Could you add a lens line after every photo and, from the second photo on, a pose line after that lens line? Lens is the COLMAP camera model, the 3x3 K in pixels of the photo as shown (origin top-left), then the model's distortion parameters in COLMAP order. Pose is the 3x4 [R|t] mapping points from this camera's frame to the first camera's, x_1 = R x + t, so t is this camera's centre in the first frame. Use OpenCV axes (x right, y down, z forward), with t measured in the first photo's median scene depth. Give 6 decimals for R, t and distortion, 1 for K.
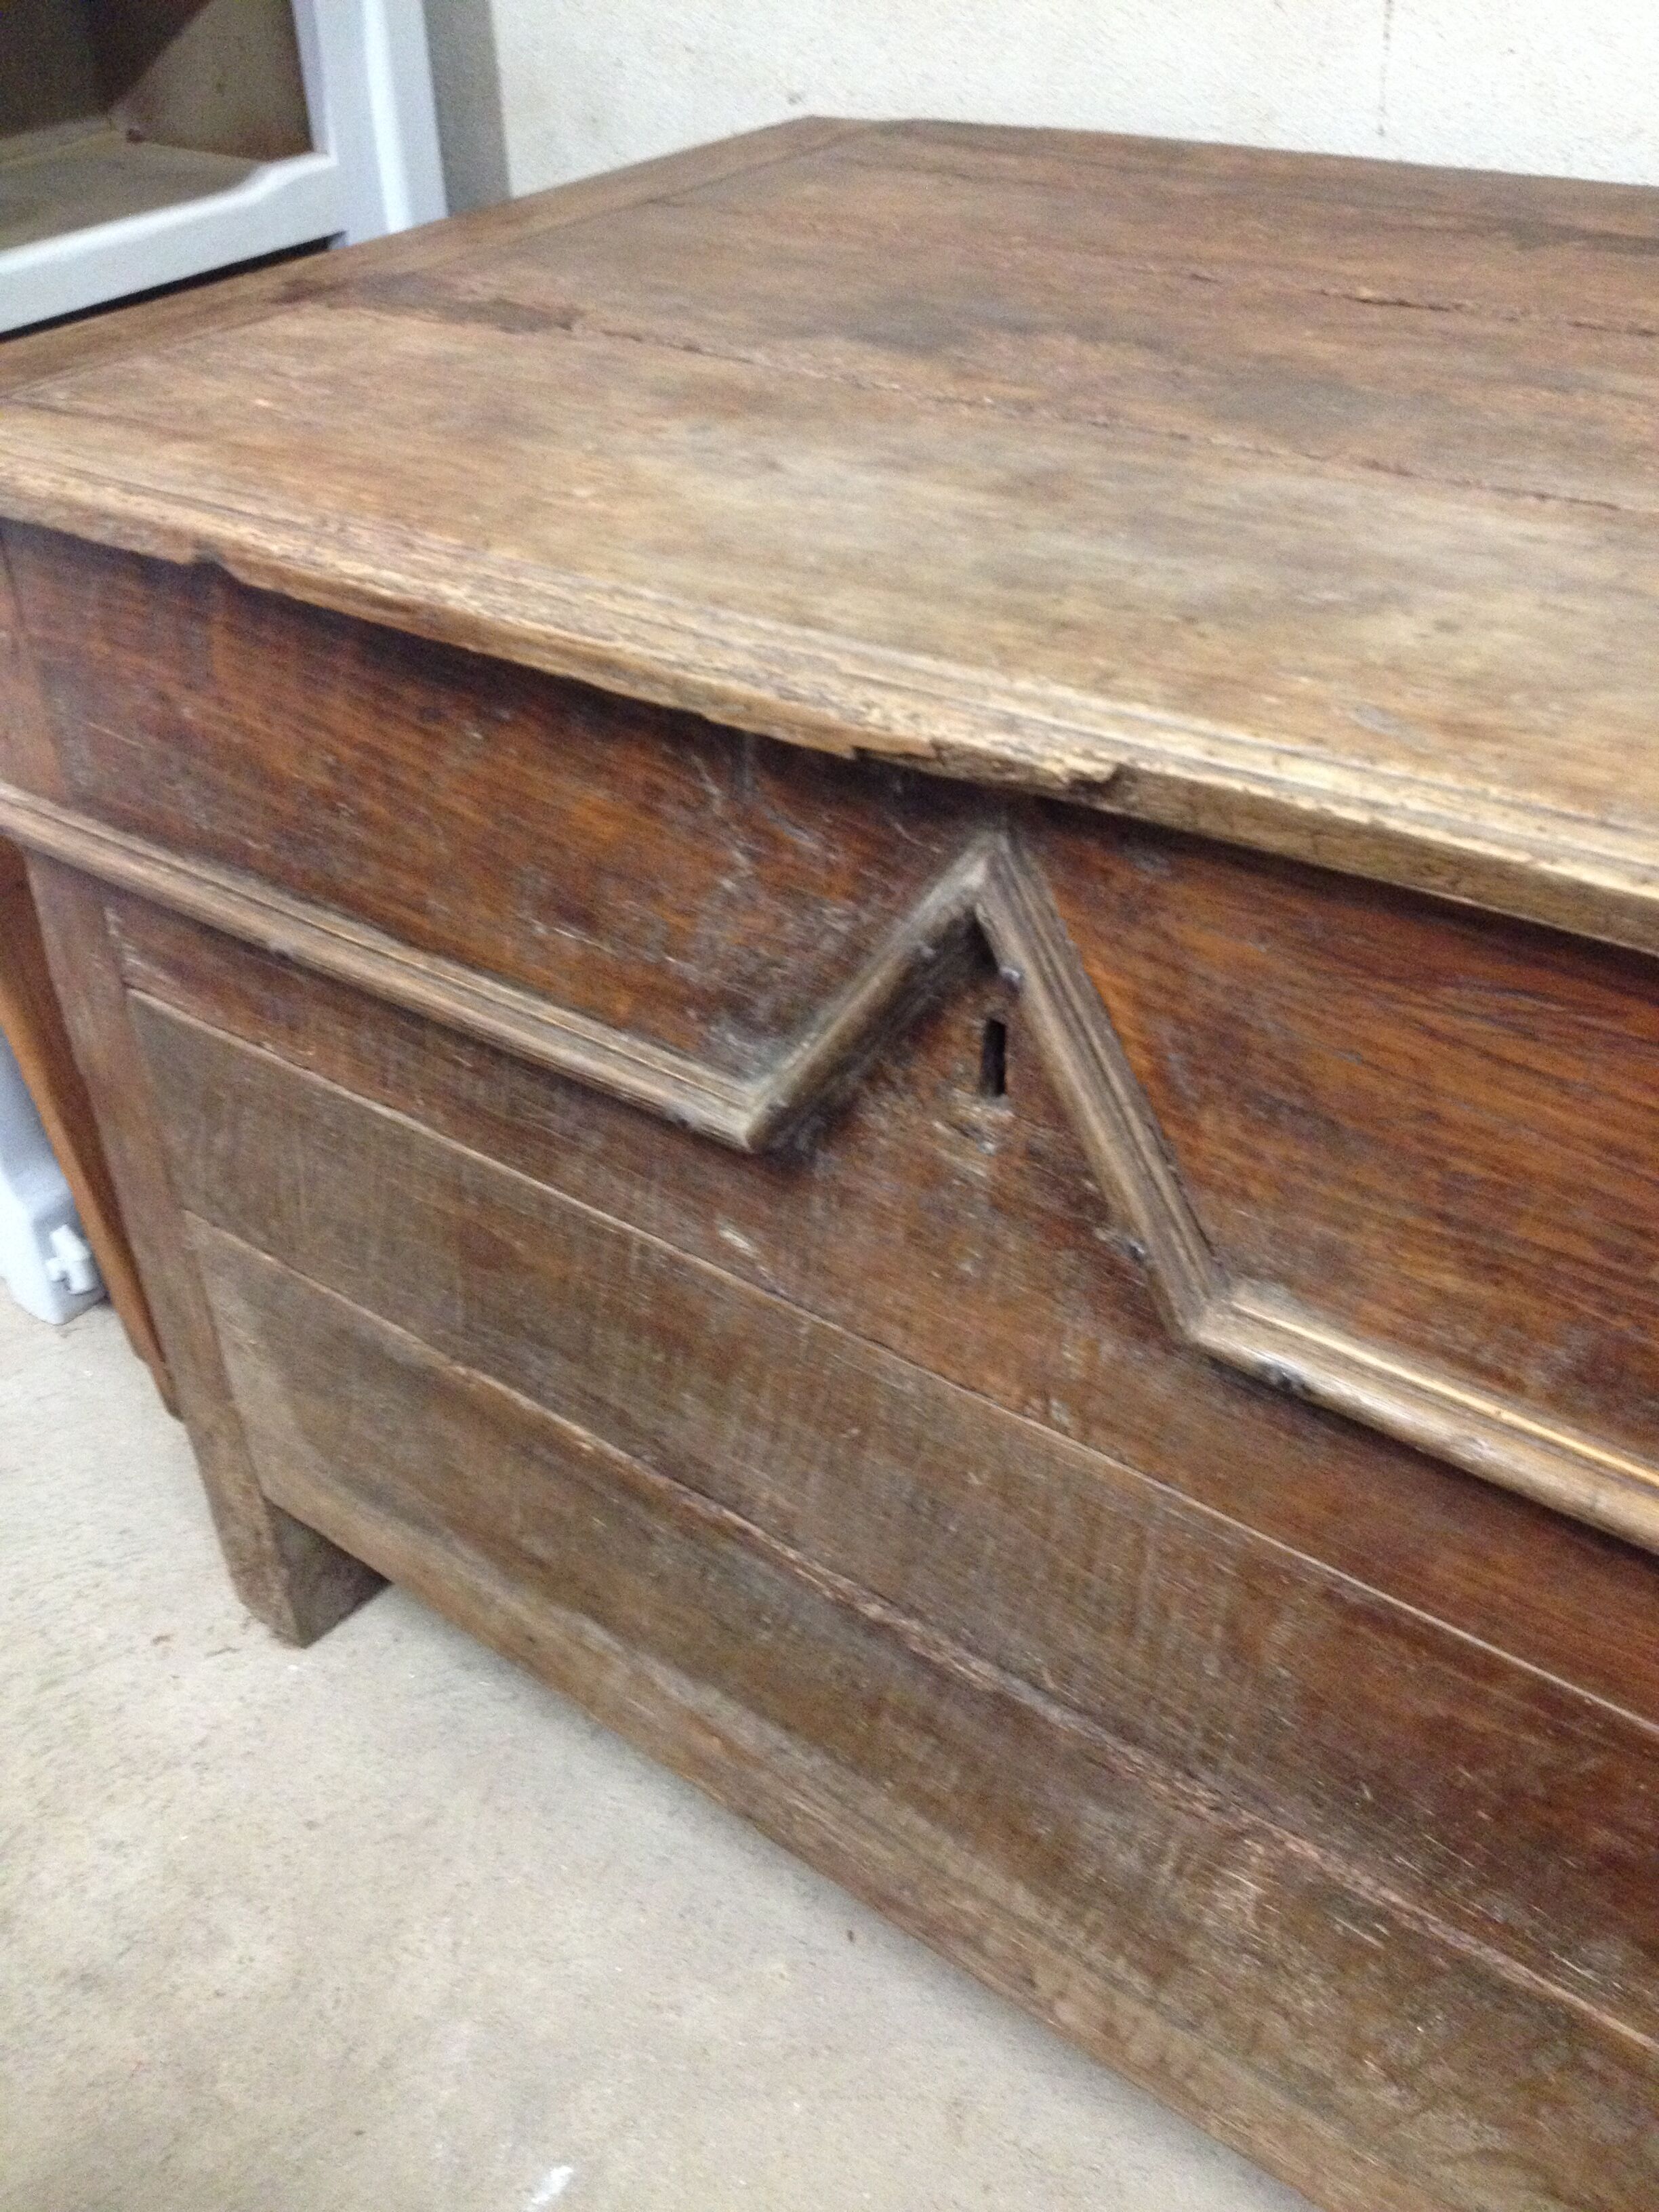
lens RADIAL K [[2068.1, 0, 785.5], [0, 2068.1, 1099.4], [0, 0, 1]] dist [0.195300, -0.452927]
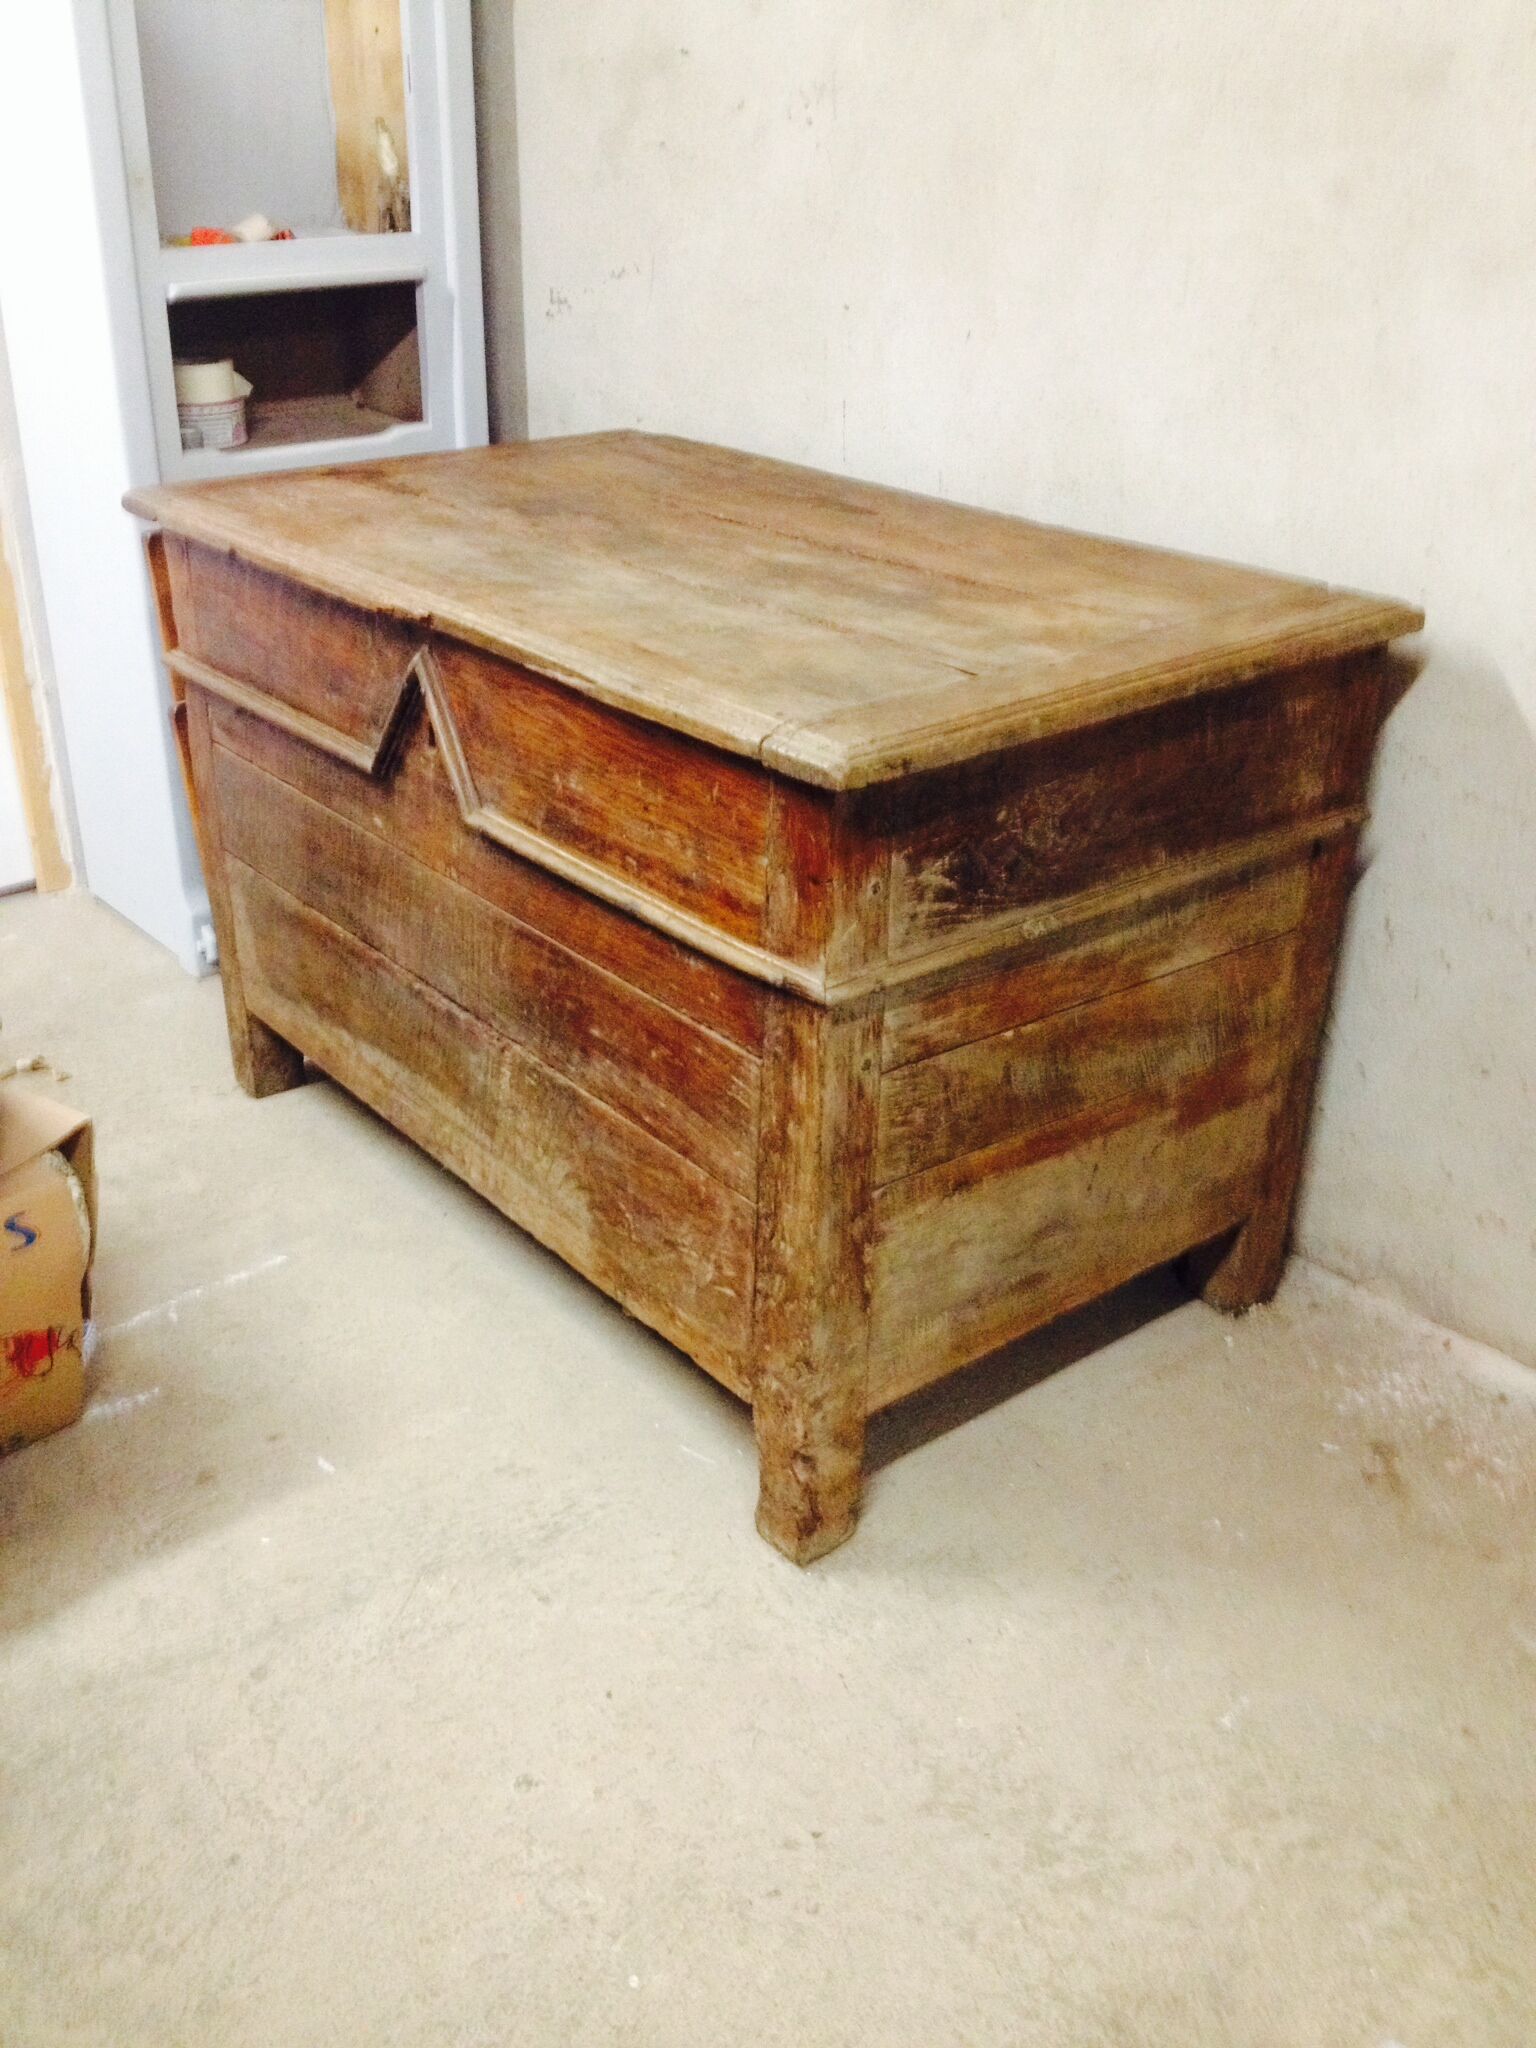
lens RADIAL K [[1914.8, 0, 727.3], [0, 1914.8, 1017.9], [0, 0, 1]] dist [0.195300, -0.452927]
pose [[0.972372, 0.147194, -0.181183, 0.880004], [-0.170810, 0.977667, -0.122436, 0.530979], [0.159115, 0.150002, 0.975798, -1.271199]]
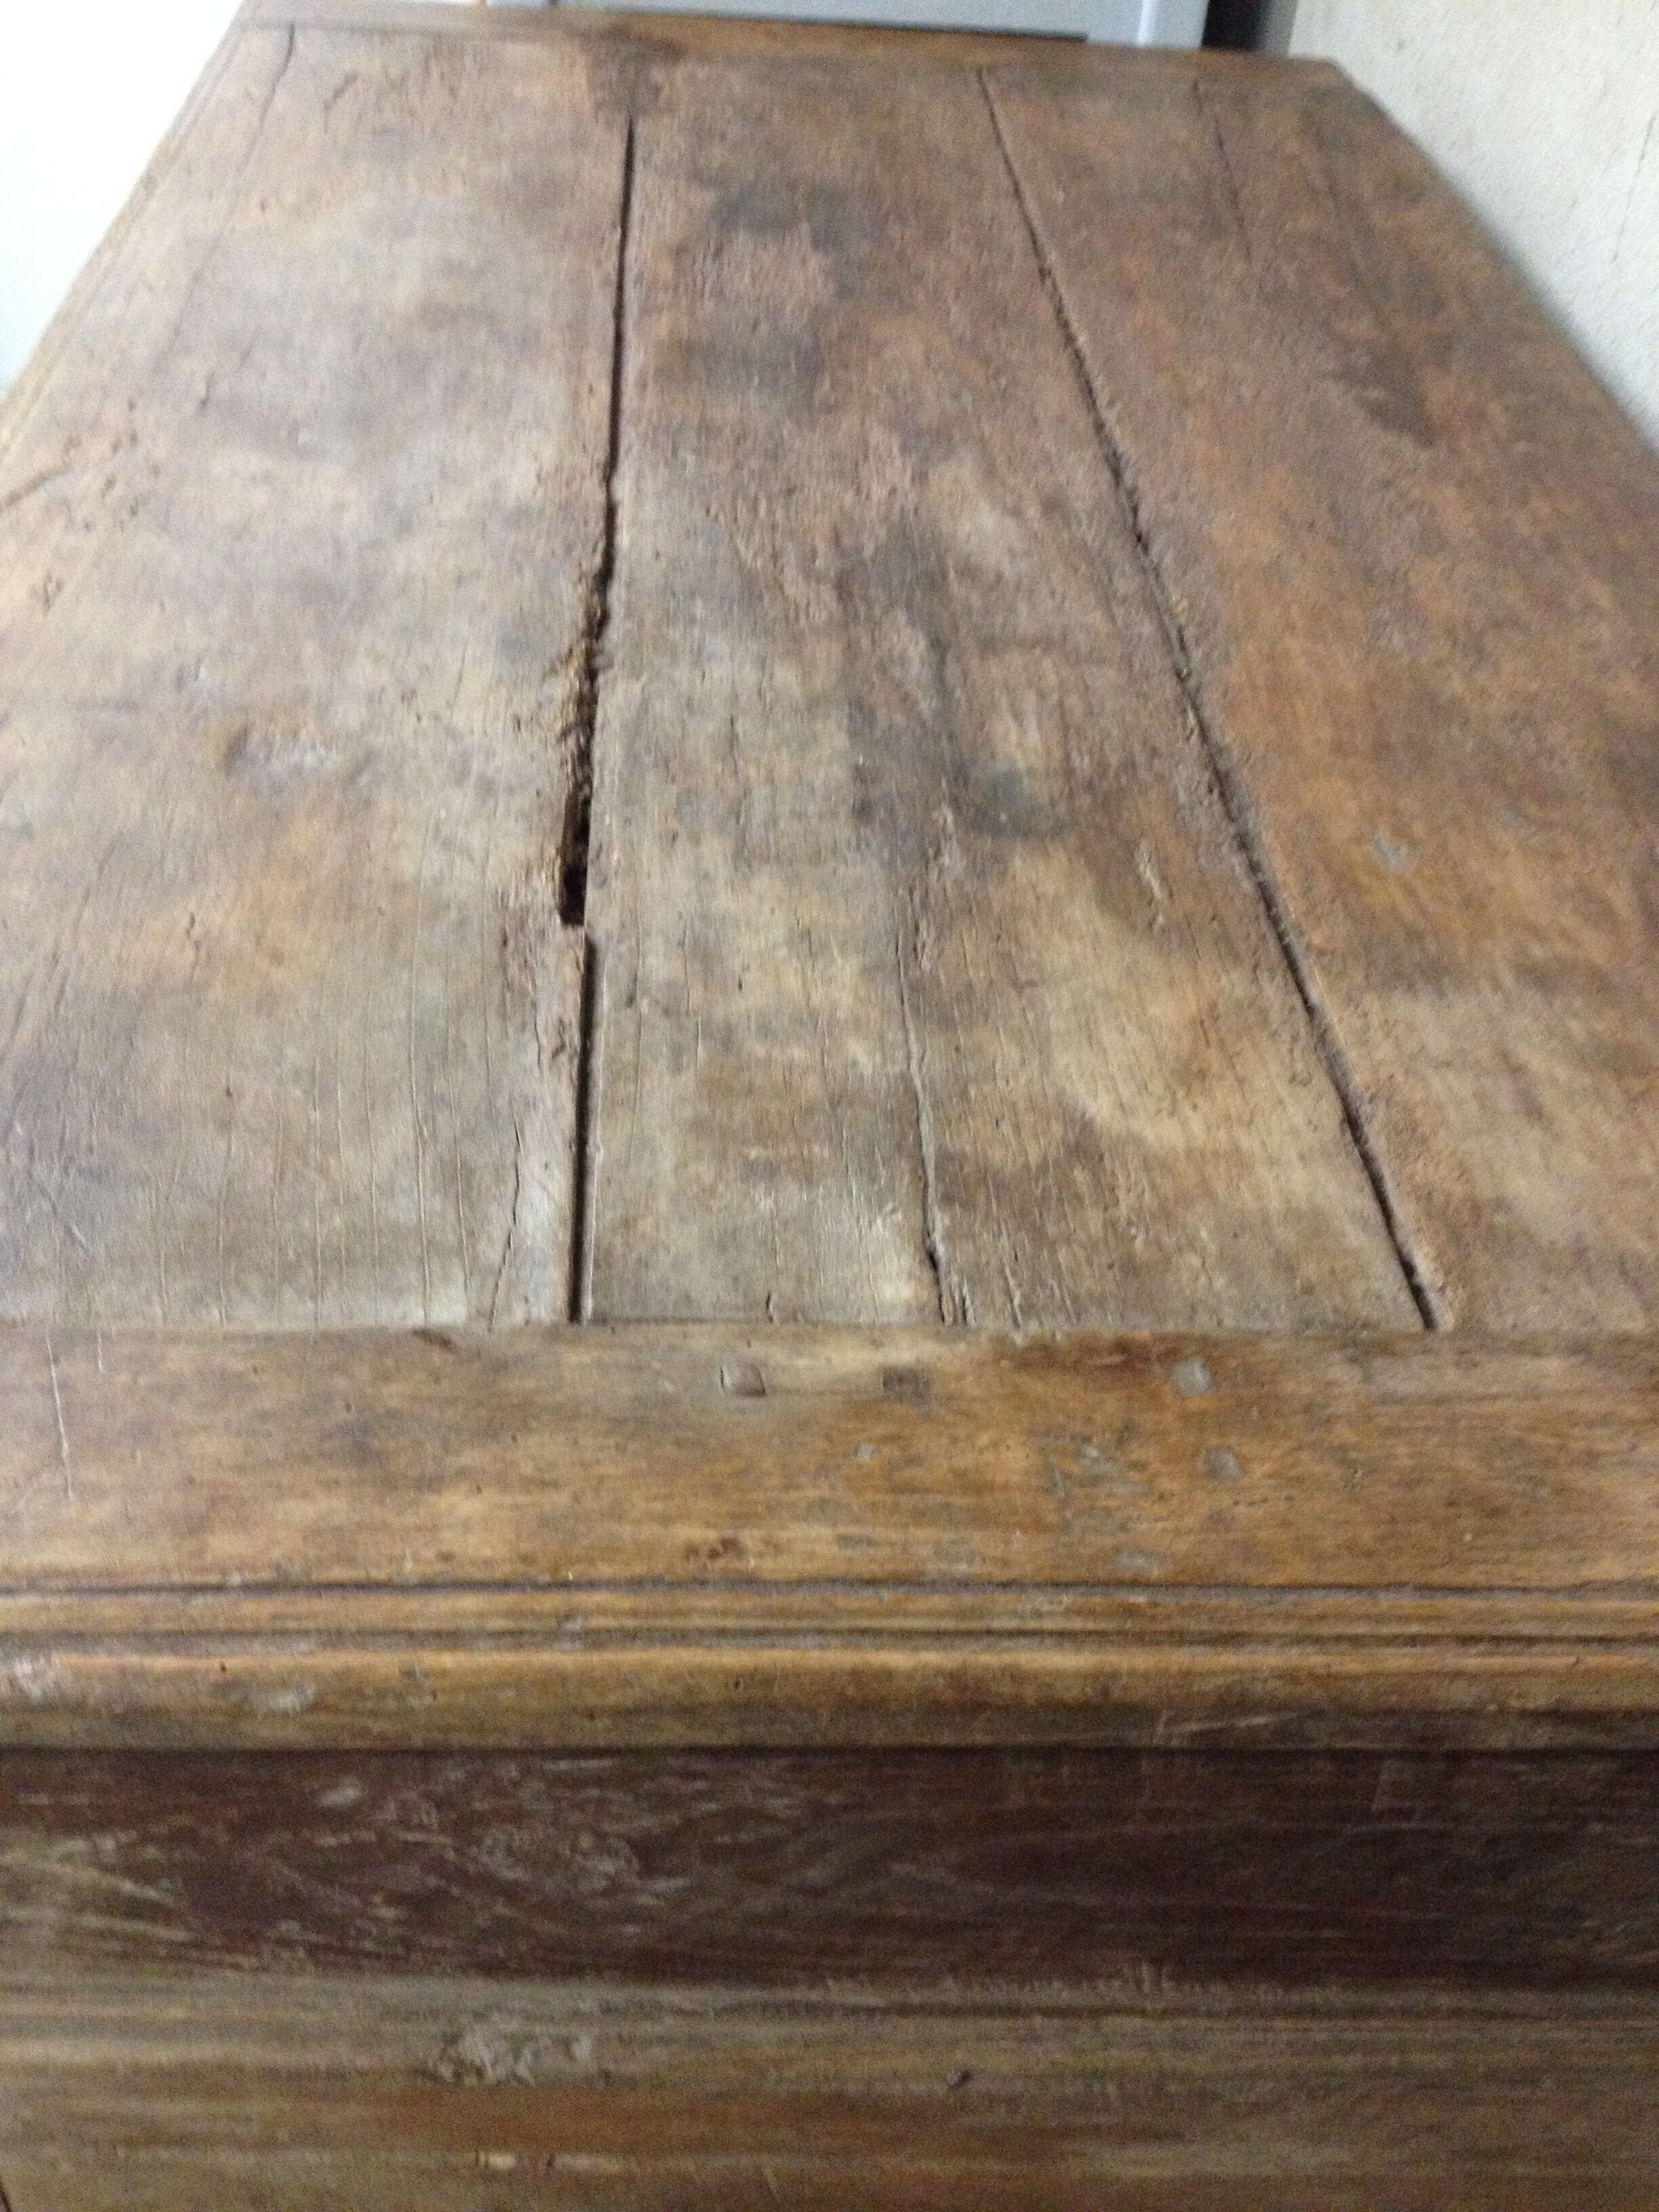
lens RADIAL K [[2240.6, 0, 825.8], [0, 2240.6, 1016.5], [0, 0, 1]] dist [-0.005100, -0.136863]
pose [[0.654680, 0.544879, -0.523928, 1.074783], [-0.510606, 0.829852, 0.225004, -0.323724], [0.557383, 0.120216, 0.821506, 0.067725]]
